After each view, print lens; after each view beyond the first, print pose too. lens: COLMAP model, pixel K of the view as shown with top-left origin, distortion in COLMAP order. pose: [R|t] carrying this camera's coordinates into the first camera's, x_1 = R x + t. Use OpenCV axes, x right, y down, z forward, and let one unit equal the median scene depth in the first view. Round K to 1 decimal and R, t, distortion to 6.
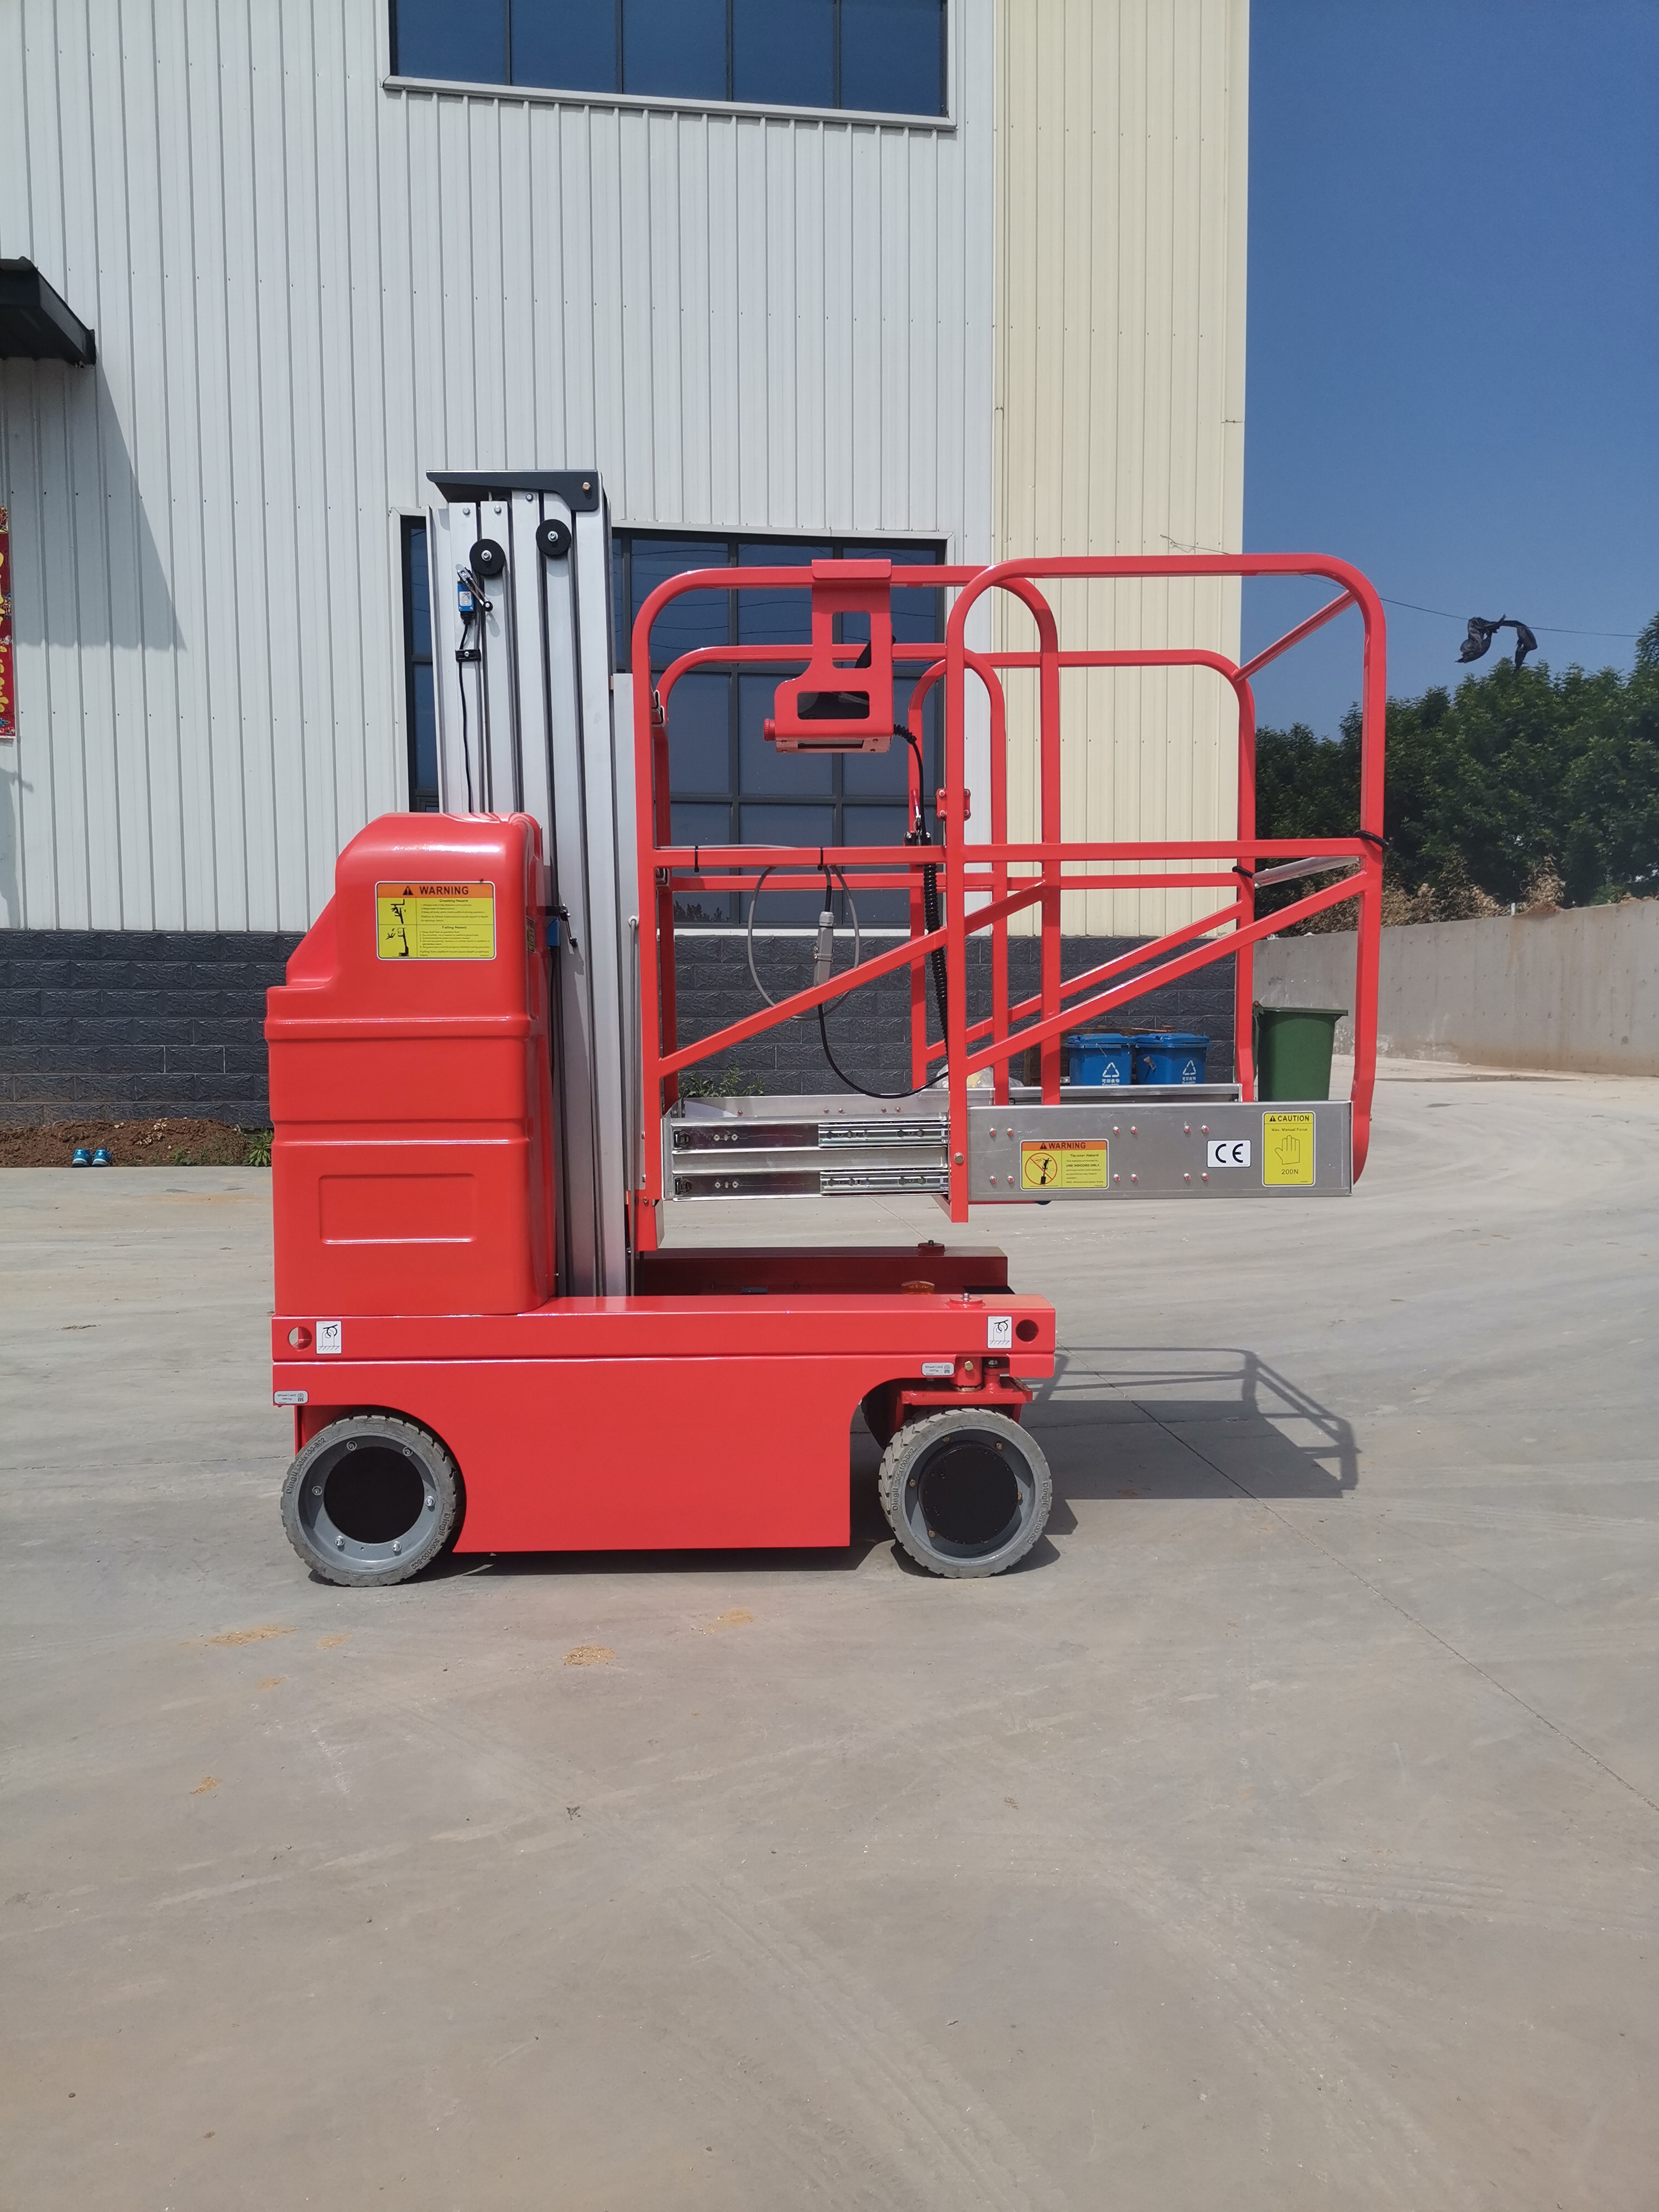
lens RADIAL K [[1659.8, 0, 829.5], [0, 1659.8, 1106.0], [0, 0, 1]] dist [0.091559, -0.110781]
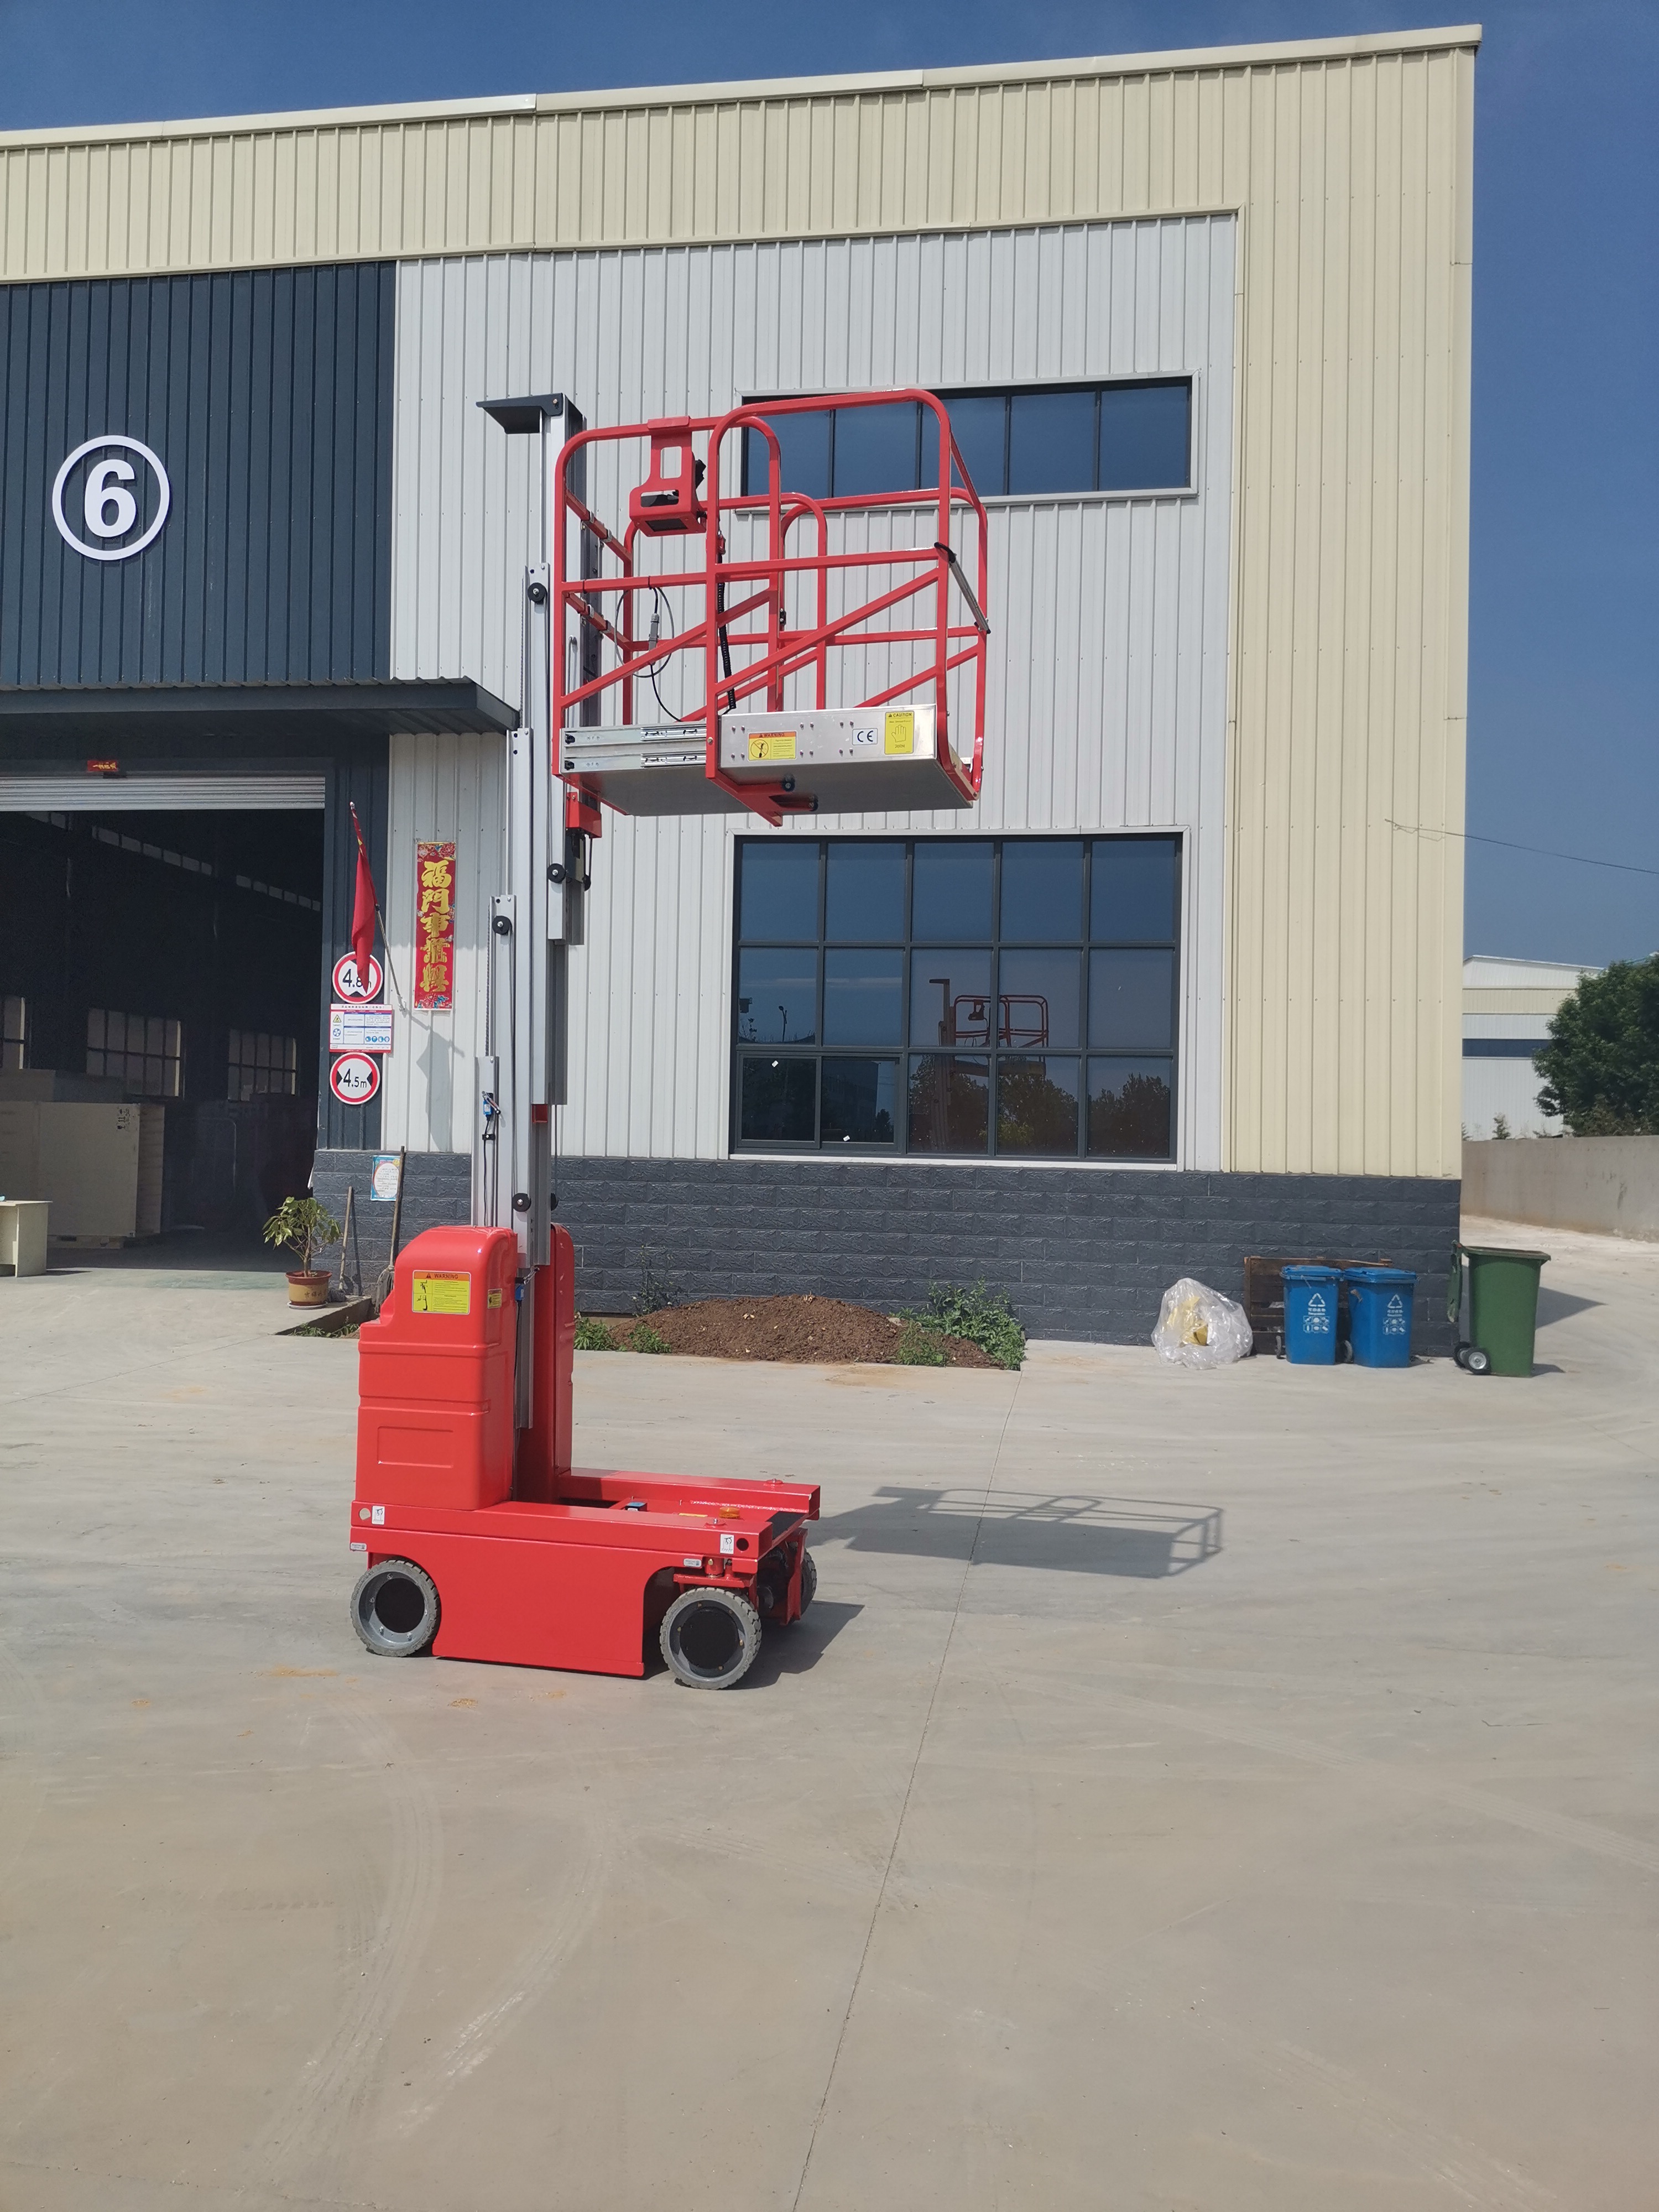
lens RADIAL K [[1659.8, 0, 829.5], [0, 1659.8, 1106.0], [0, 0, 1]] dist [0.091559, -0.110781]
pose [[0.960331, 0.016693, -0.278364, 0.660651], [-0.041809, 0.995543, -0.084537, -0.169315], [0.275712, 0.092821, 0.956748, -0.650136]]
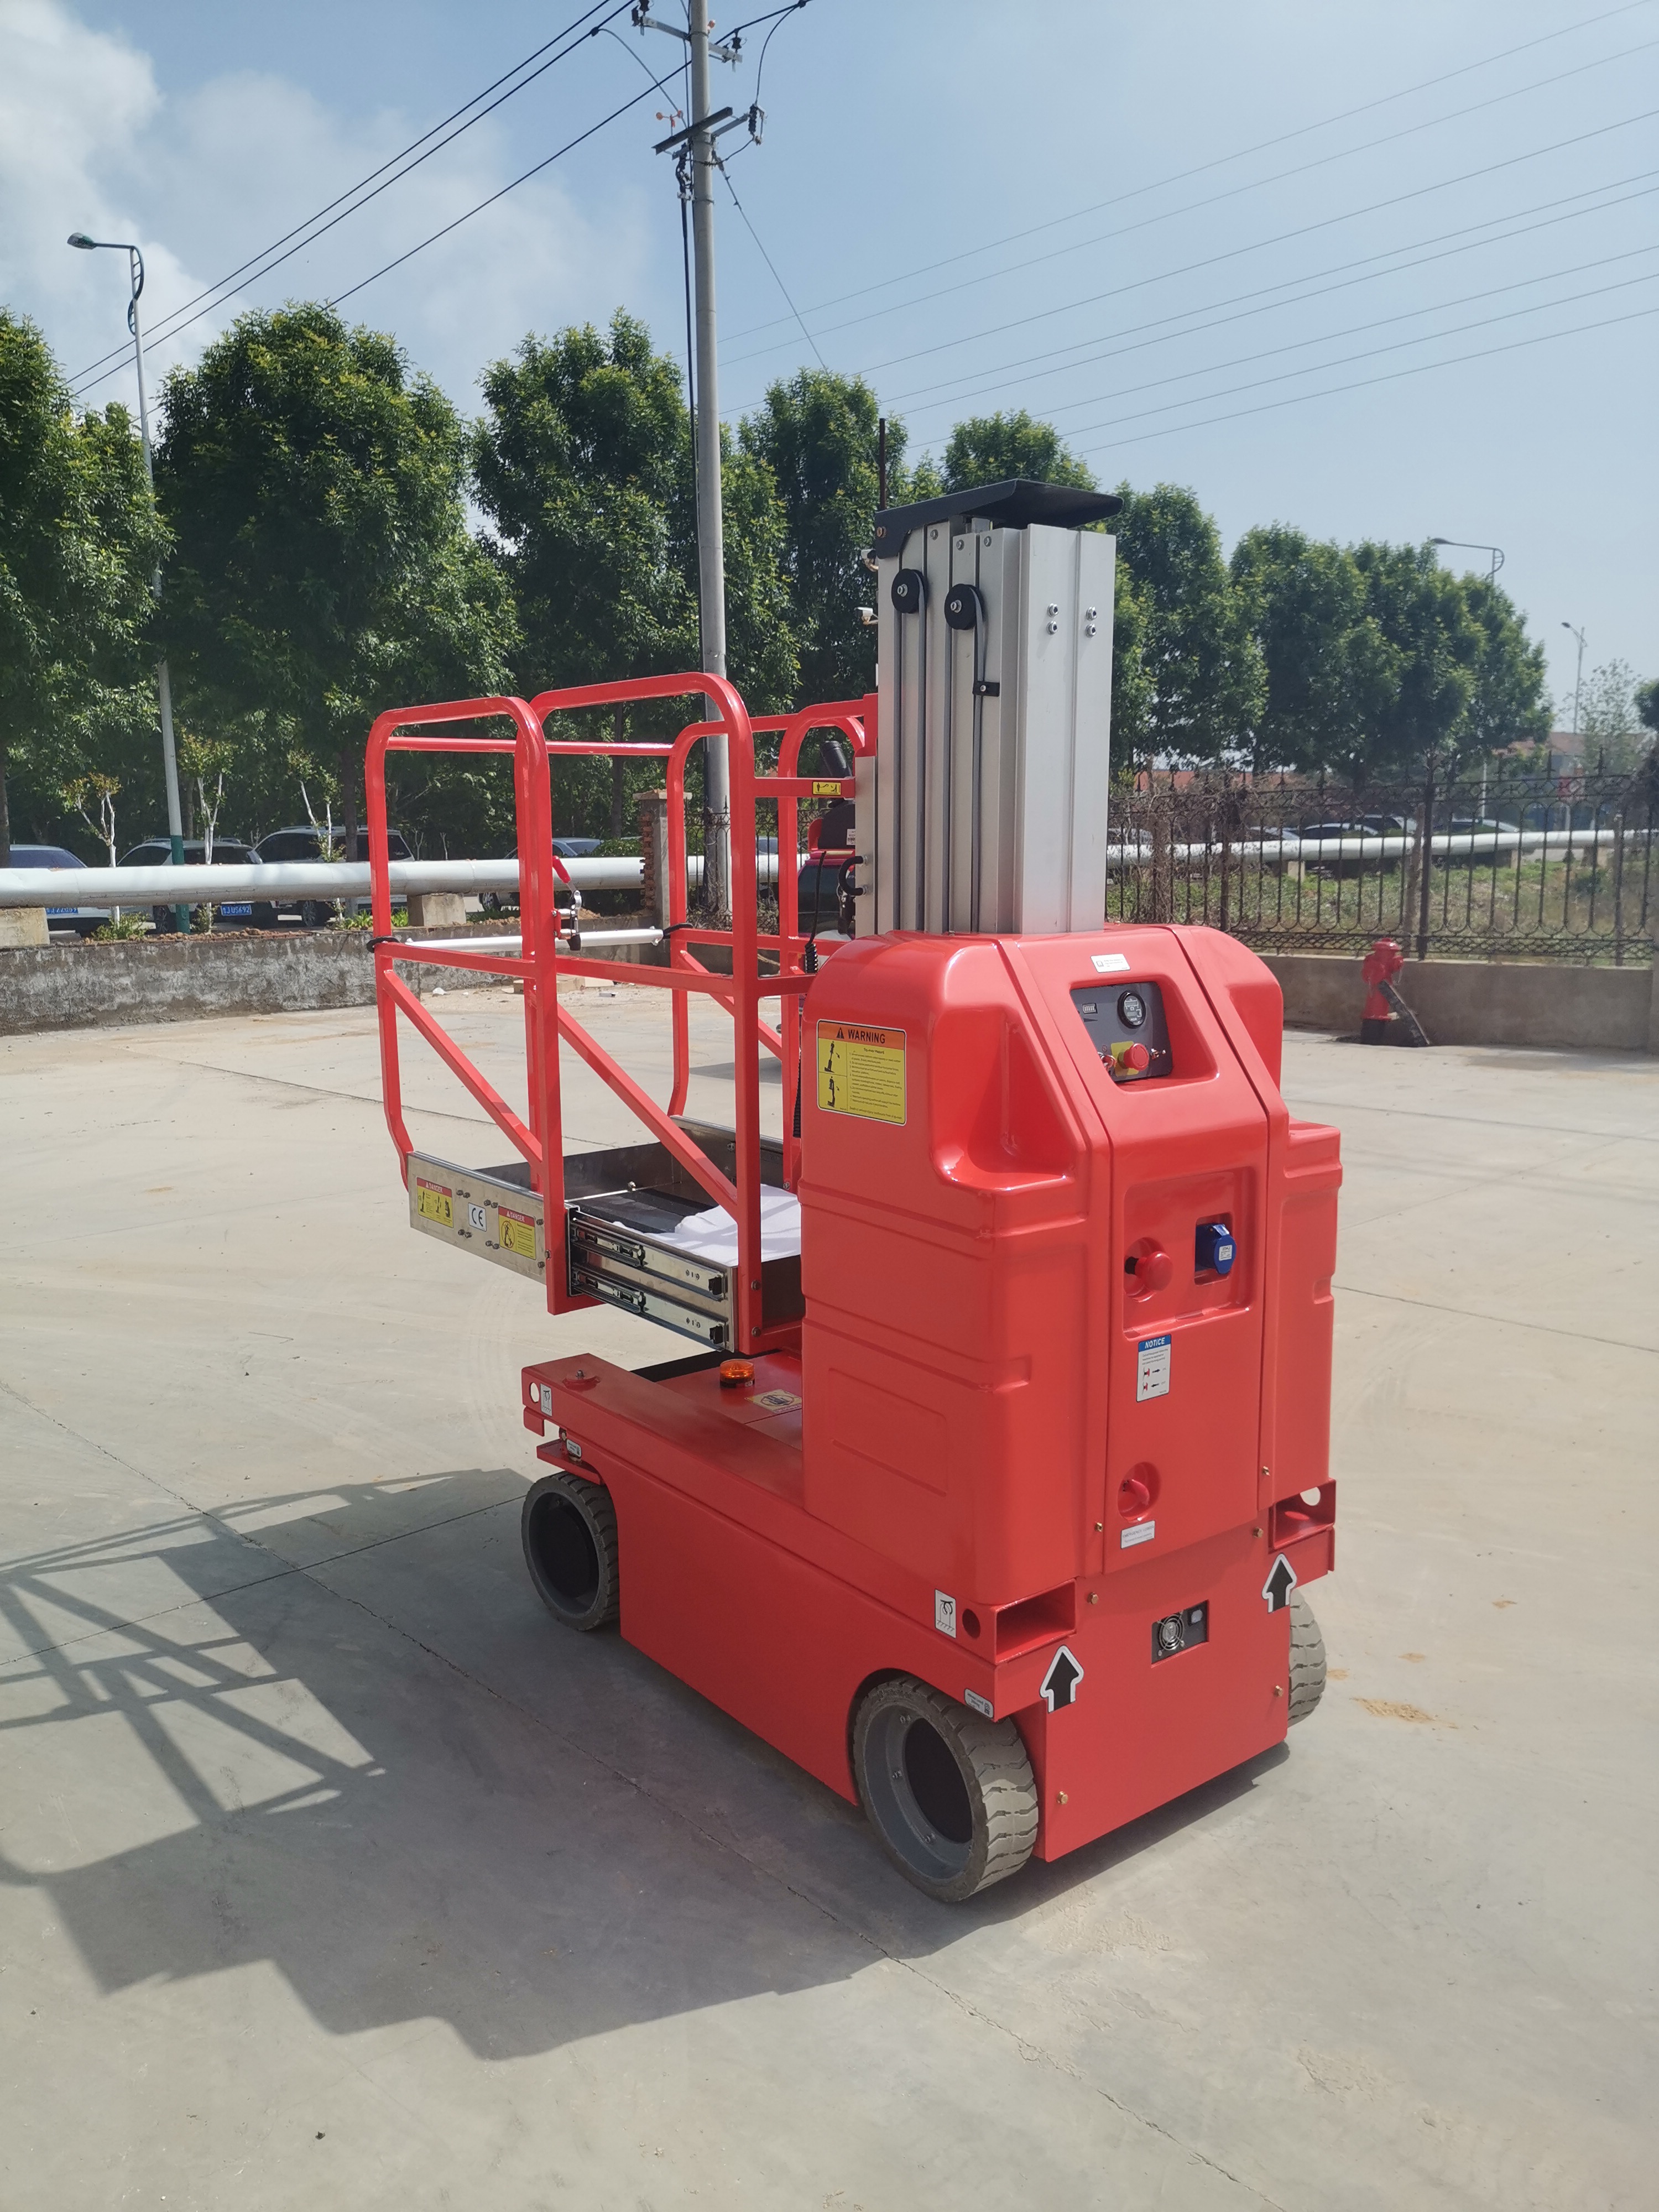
lens RADIAL K [[1659.8, 0, 829.5], [0, 1659.8, 1106.0], [0, 0, 1]] dist [0.091559, -0.110781]
pose [[-0.595813, -0.120385, 0.794050, -0.848733], [0.061884, 0.978881, 0.194841, -0.268215], [-0.800736, 0.165228, -0.575780, 1.675198]]
